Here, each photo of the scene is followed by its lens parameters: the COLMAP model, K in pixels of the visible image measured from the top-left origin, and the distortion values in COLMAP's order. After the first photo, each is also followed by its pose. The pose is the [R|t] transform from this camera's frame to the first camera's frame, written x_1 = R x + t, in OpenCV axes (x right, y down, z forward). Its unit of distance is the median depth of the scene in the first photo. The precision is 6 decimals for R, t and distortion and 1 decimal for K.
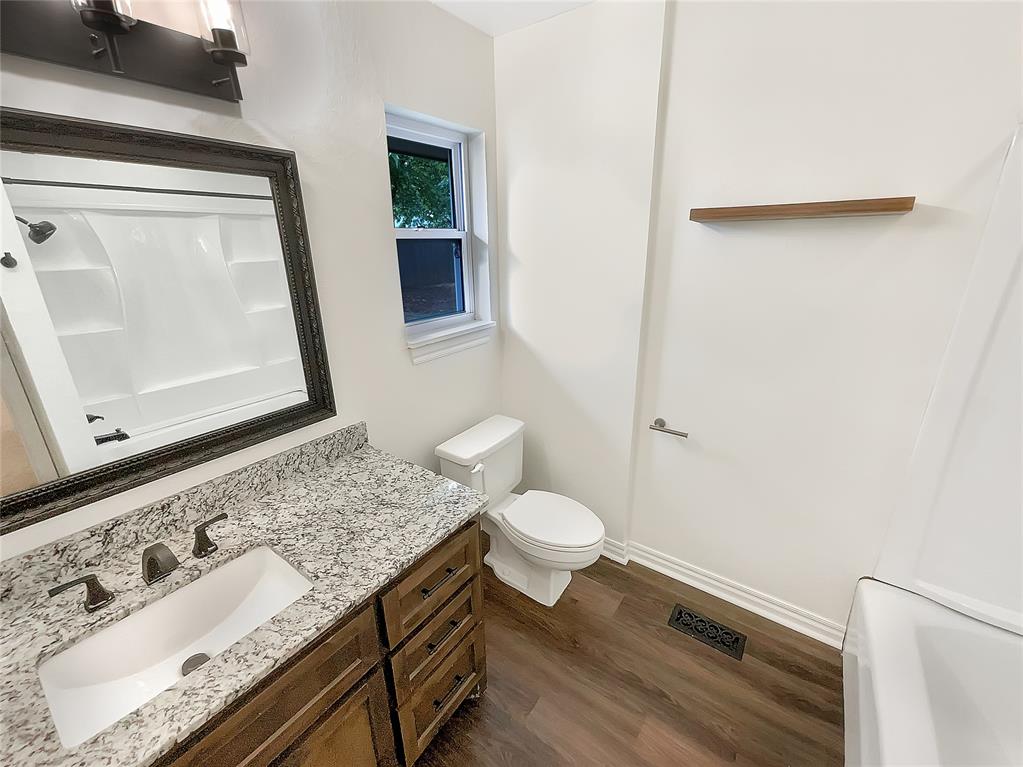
lens RADIAL K [[424.1, 0, 510.8], [0, 424.1, 381.2], [0, 0, 1]] dist [0.004056, 0.000372]
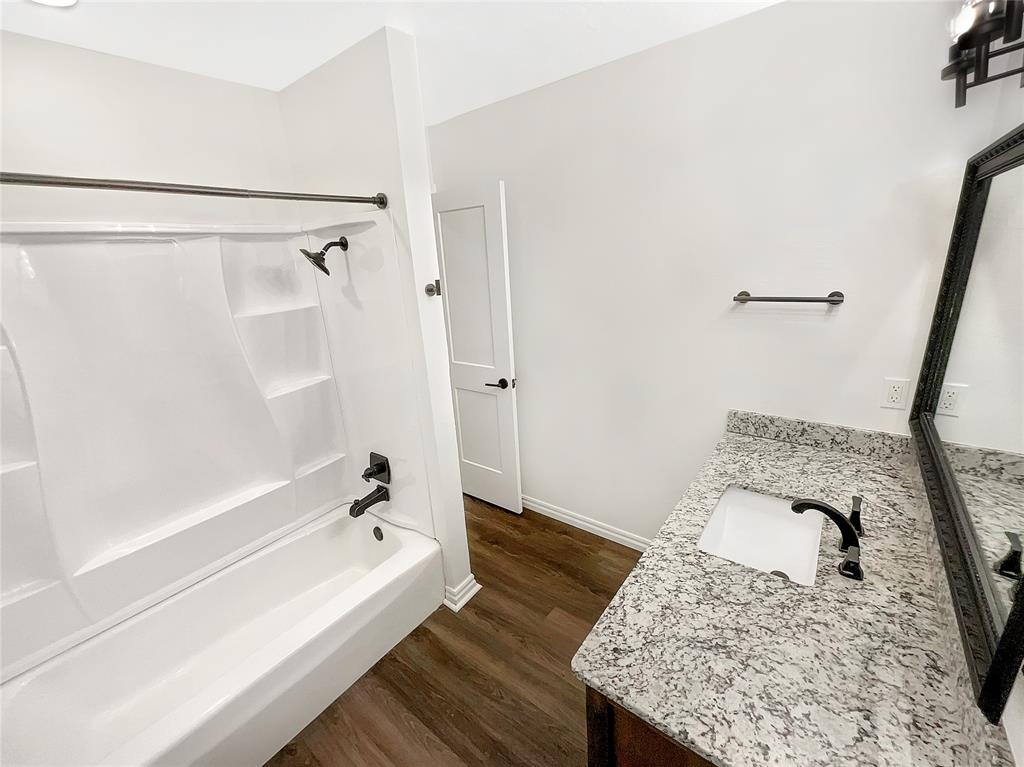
lens RADIAL K [[424.5, 0, 511.5], [0, 424.5, 383.2], [0, 0, 1]] dist [0.004056, 0.000372]
pose [[-0.996372, 0.066058, 0.053658, -0.024269], [0.084963, 0.808404, 0.582465, -0.517267], [-0.004901, 0.584910, -0.811083, 1.367929]]
